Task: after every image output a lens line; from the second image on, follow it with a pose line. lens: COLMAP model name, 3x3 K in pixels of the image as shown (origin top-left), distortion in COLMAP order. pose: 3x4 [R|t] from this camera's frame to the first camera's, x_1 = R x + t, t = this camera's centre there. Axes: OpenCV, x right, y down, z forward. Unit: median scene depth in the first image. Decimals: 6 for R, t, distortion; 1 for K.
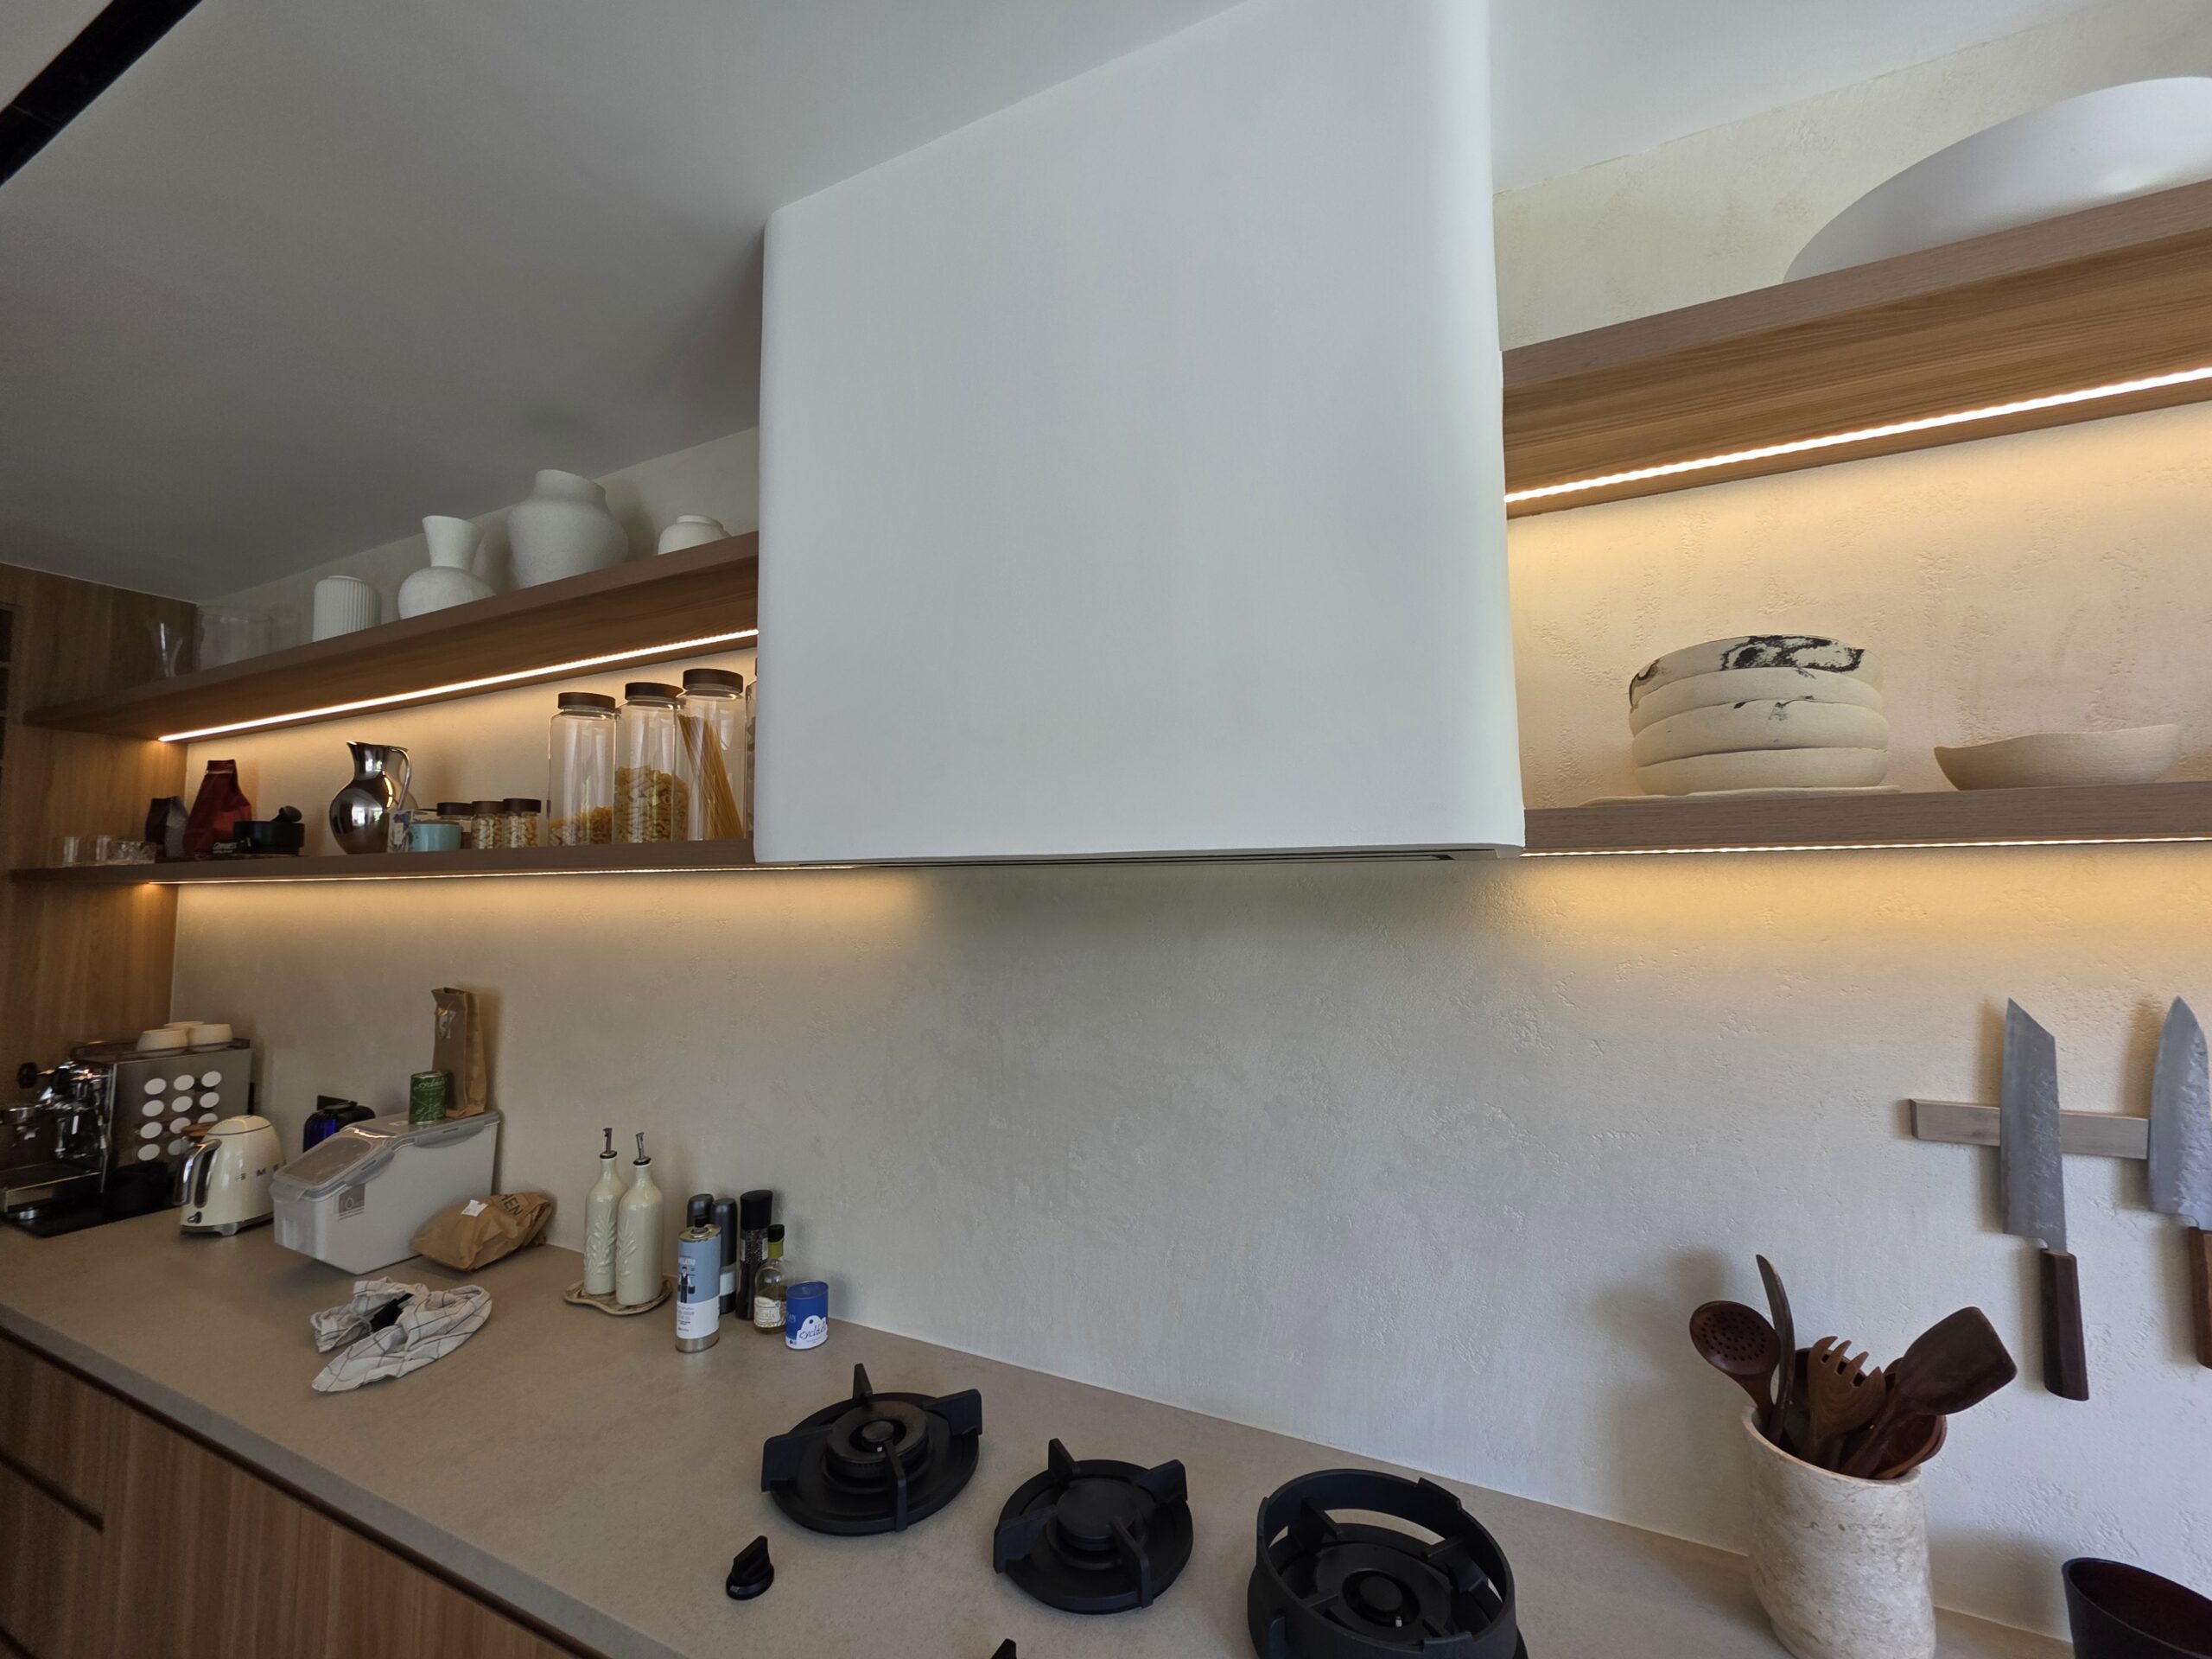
lens RADIAL K [[885.4, 0, 1093.4], [0, 885.4, 825.0], [0, 0, 1]] dist [-0.005603, 0.002774]
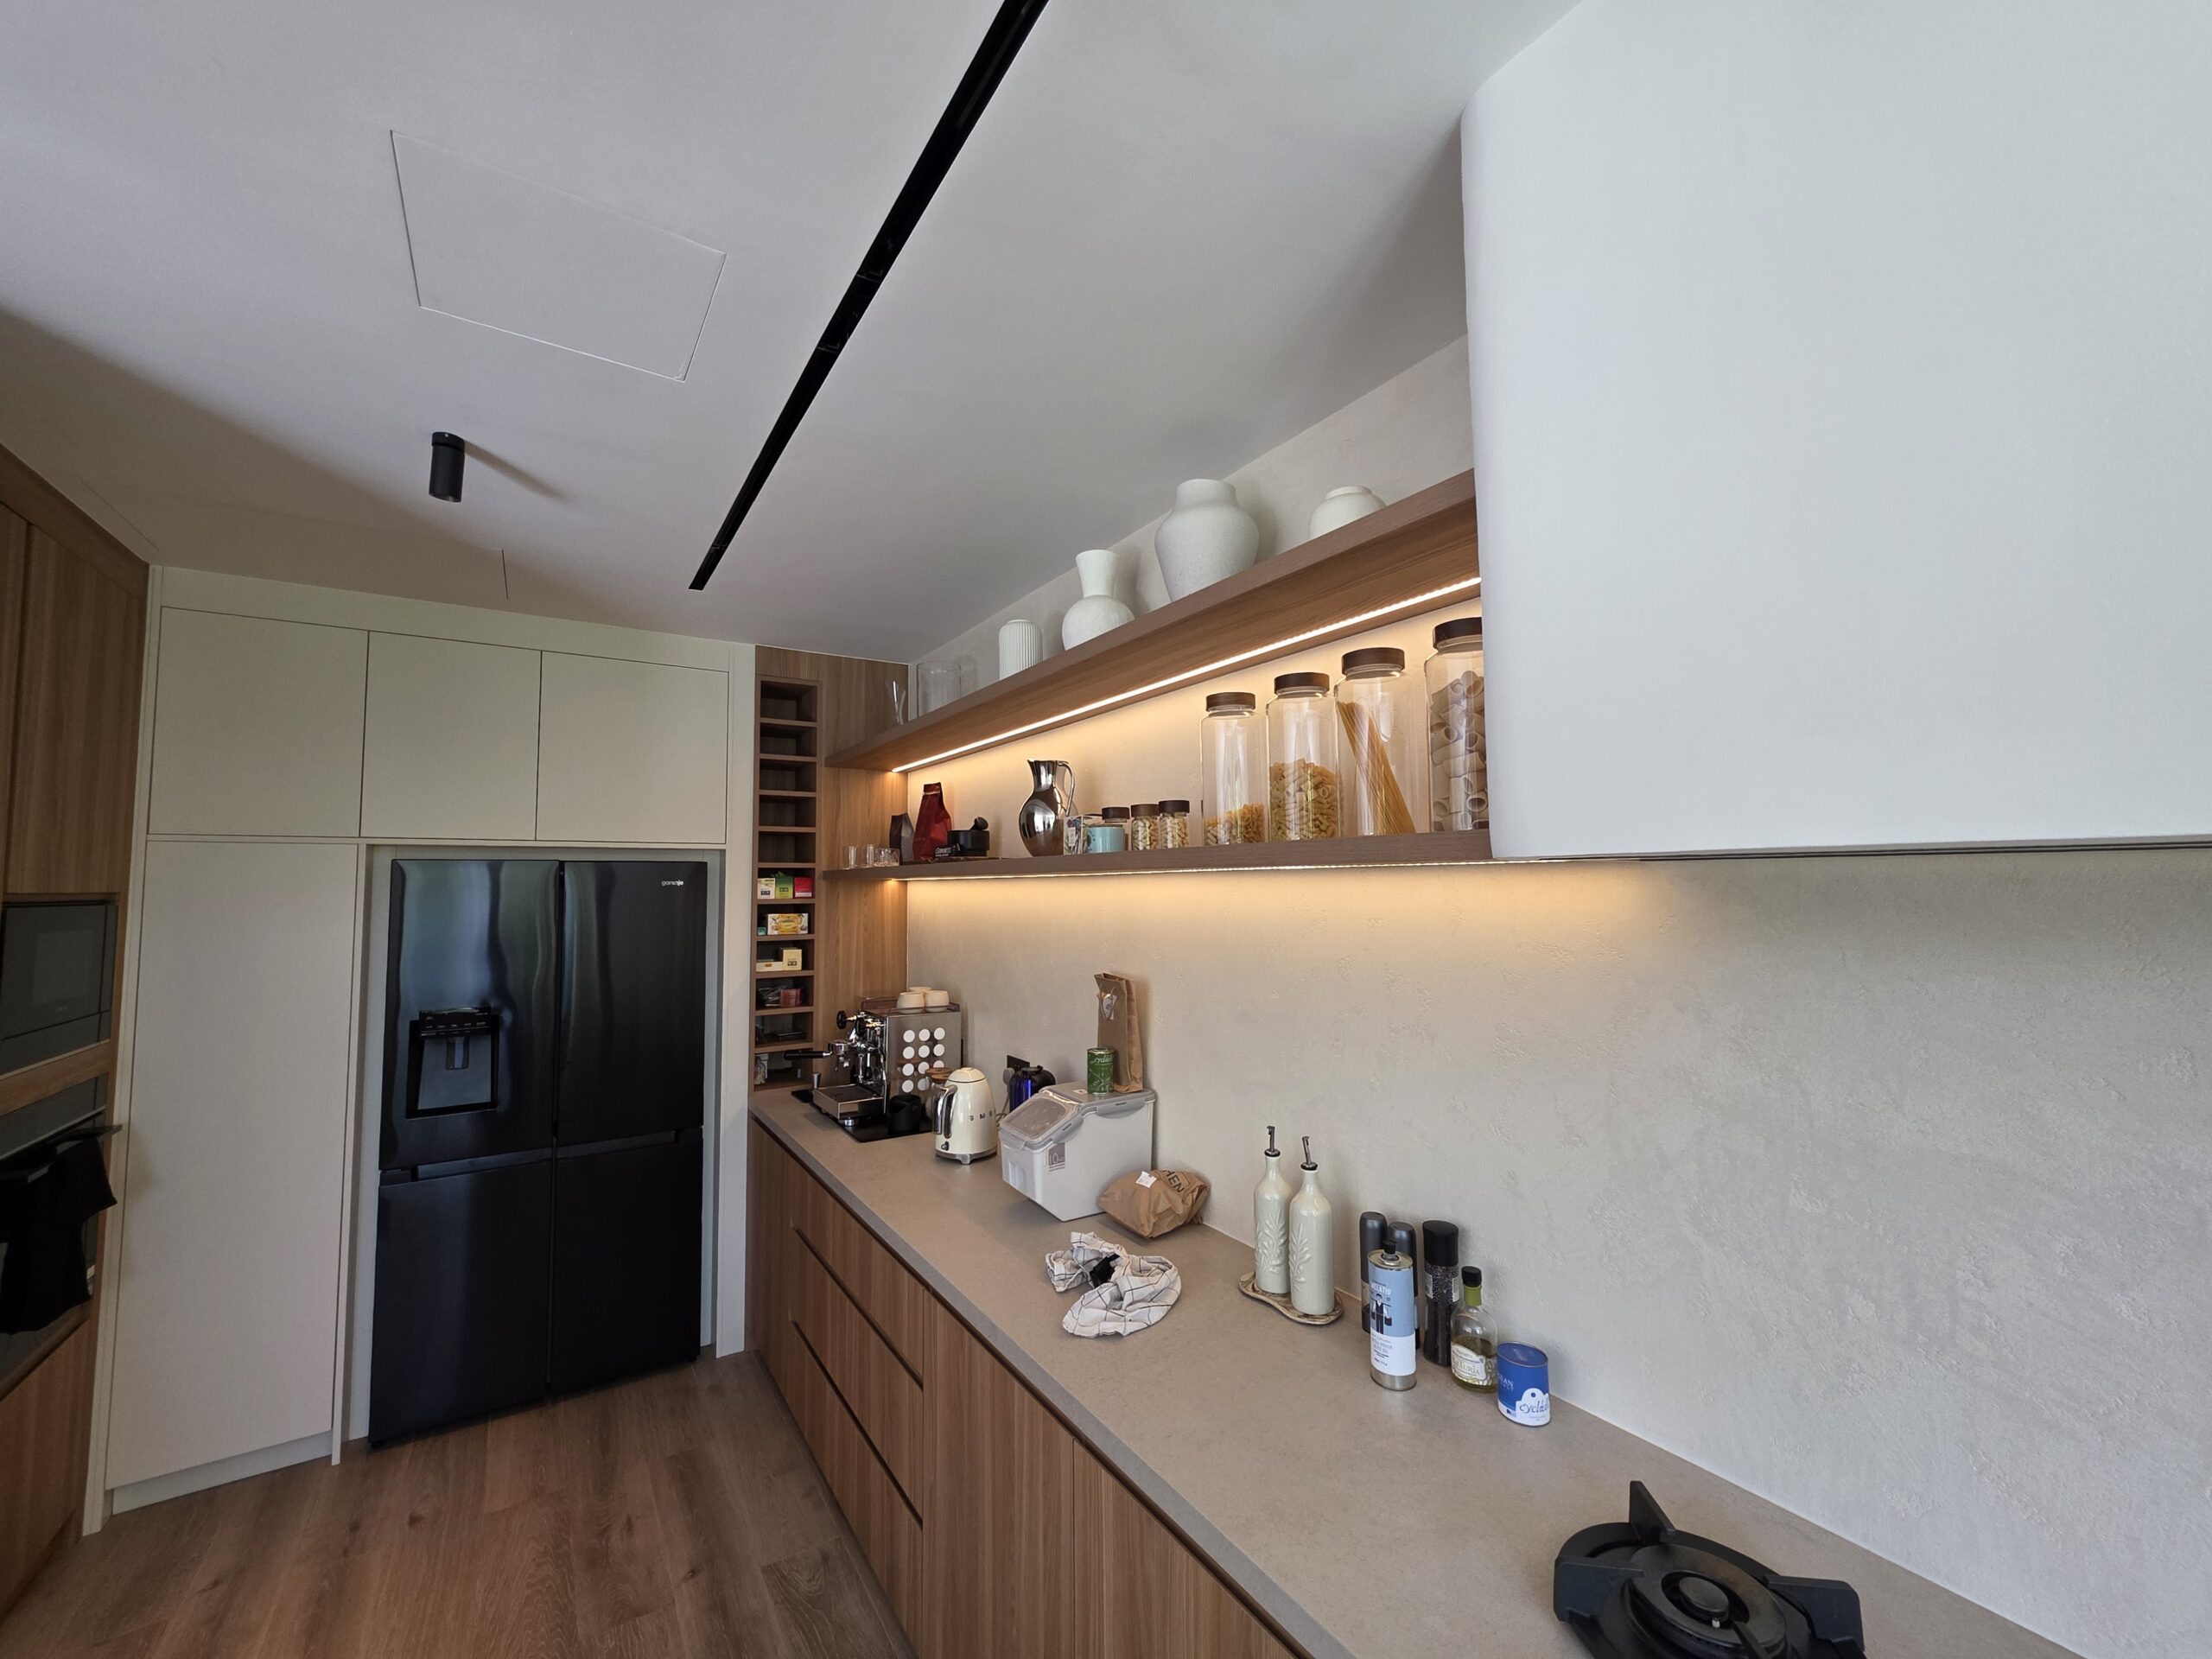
lens RADIAL K [[886.3, 0, 1090.3], [0, 886.3, 827.1], [0, 0, 1]] dist [-0.000514, 0.001213]
pose [[0.847880, -0.033812, -0.529109, -0.163410], [0.039377, 0.999224, -0.000753, -0.000916], [0.528724, -0.020197, 0.848554, 0.046762]]
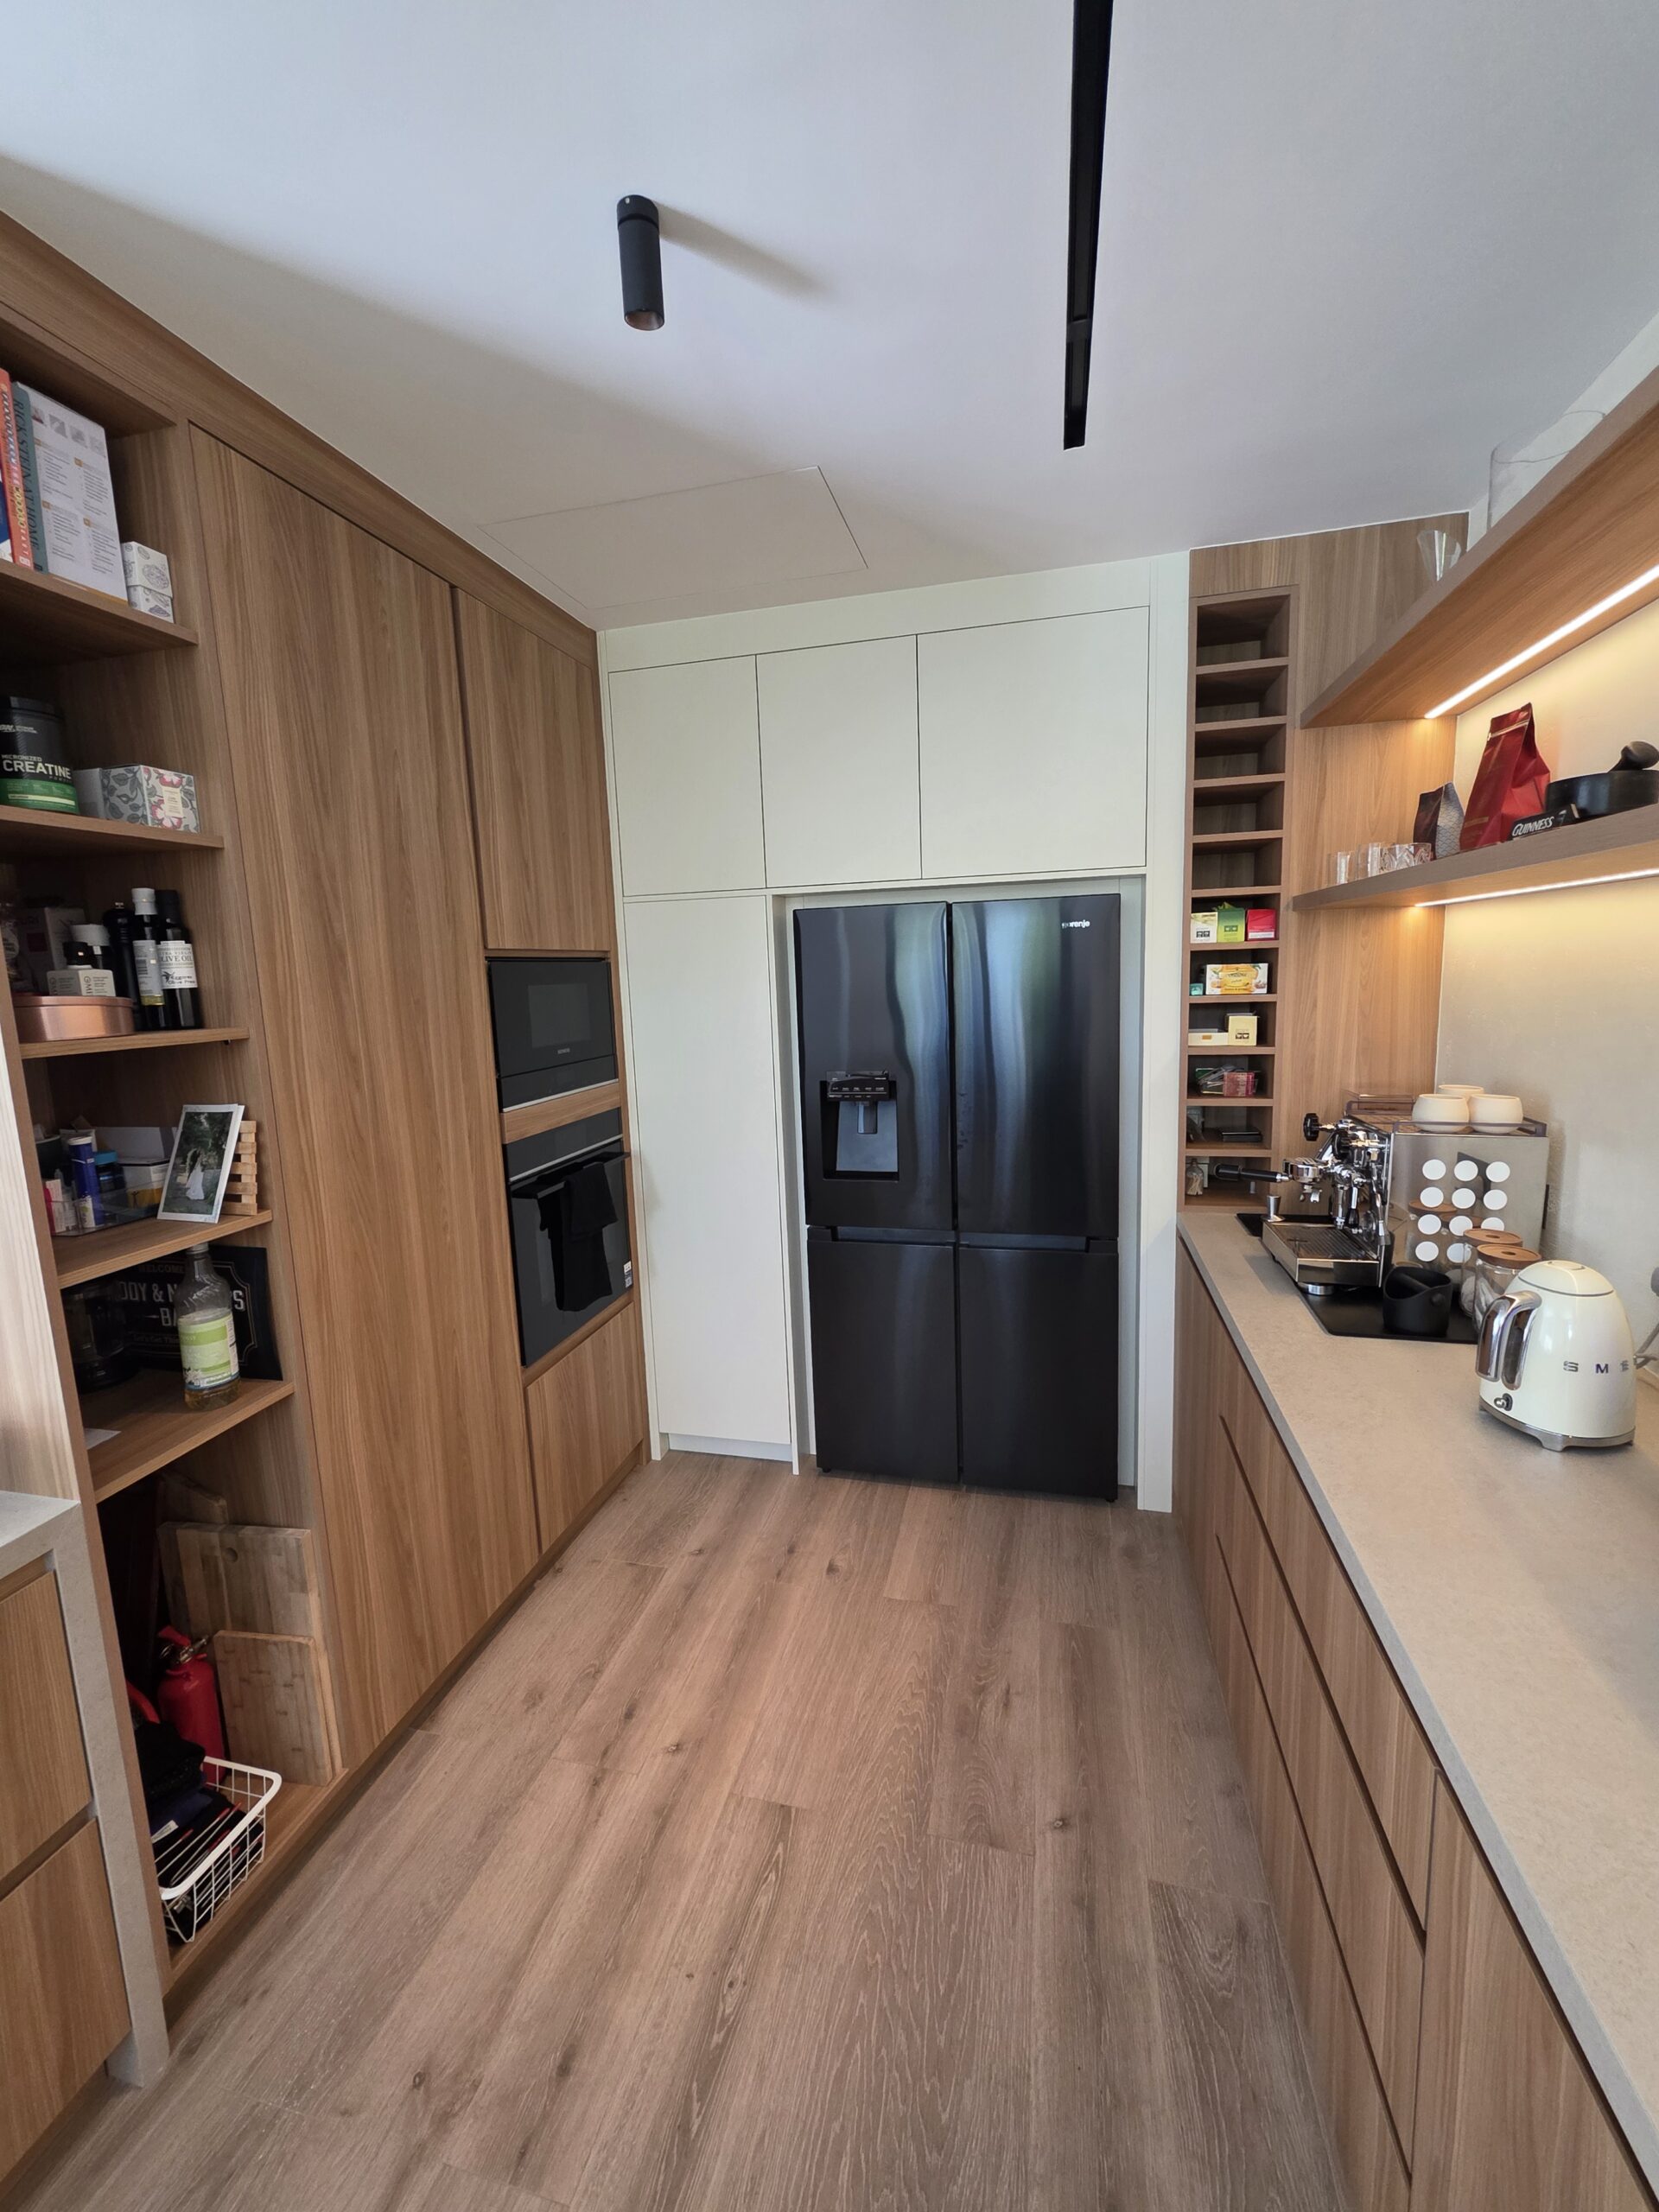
lens RADIAL K [[885.3, 0, 837.2], [0, 885.3, 1092.2], [0, 0, 1]] dist [-0.001596, 0.000438]
pose [[0.211783, 0.138461, -0.967459, -0.548163], [0.103099, 0.981225, 0.163000, 0.067465], [0.971864, -0.134264, 0.193531, 0.448398]]
